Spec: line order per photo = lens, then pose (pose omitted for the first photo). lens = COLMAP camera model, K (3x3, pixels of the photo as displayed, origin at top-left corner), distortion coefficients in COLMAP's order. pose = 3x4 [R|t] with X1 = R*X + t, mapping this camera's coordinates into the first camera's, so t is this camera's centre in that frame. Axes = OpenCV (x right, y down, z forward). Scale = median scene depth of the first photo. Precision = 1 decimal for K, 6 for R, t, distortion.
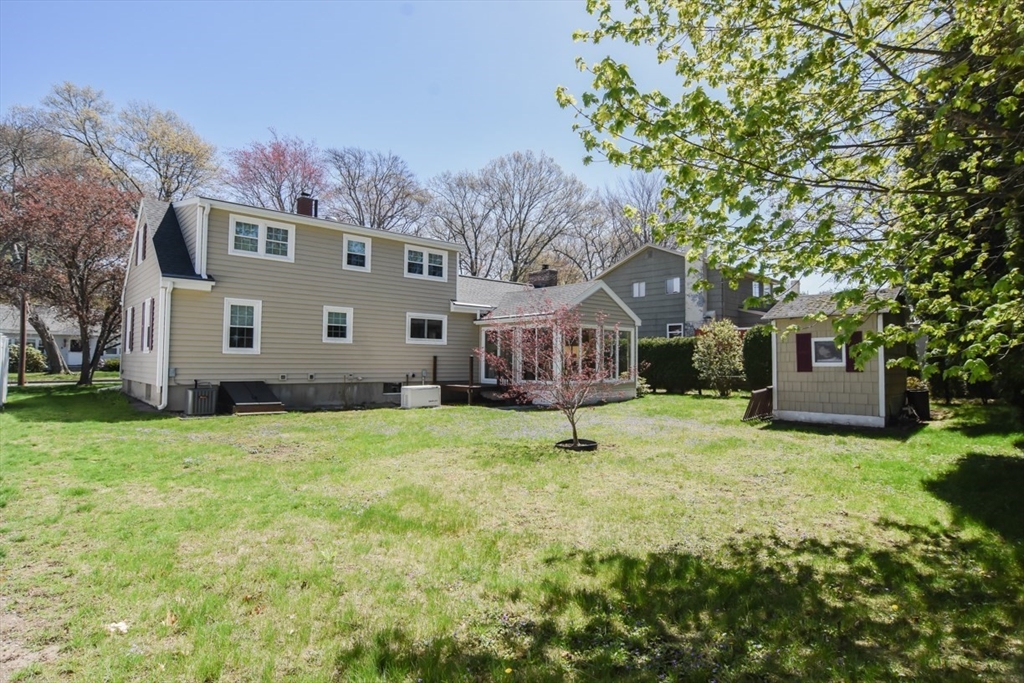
lens RADIAL K [[549.1, 0, 512.3], [0, 549.1, 341.0], [0, 0, 1]] dist [-0.008075, -0.006881]
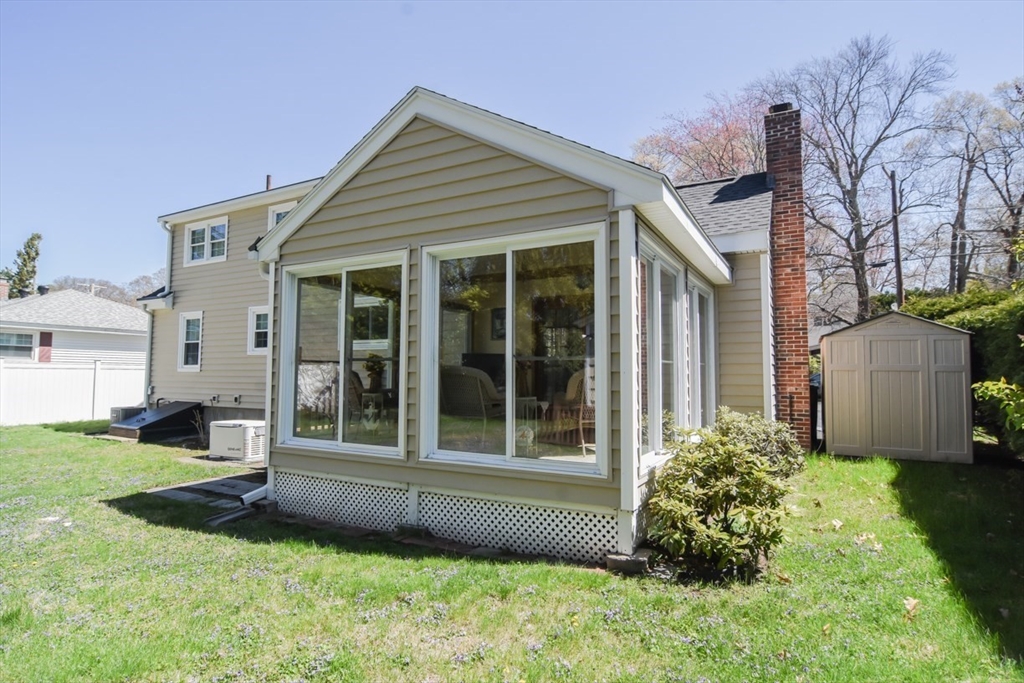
lens RADIAL K [[549.1, 0, 510.5], [0, 549.1, 343.4], [0, 0, 1]] dist [-0.008075, -0.006881]
pose [[0.312493, -0.059101, -0.948080, 0.540926], [0.037483, 0.998053, -0.049862, 0.041342], [0.949180, -0.019956, 0.314100, 1.202128]]
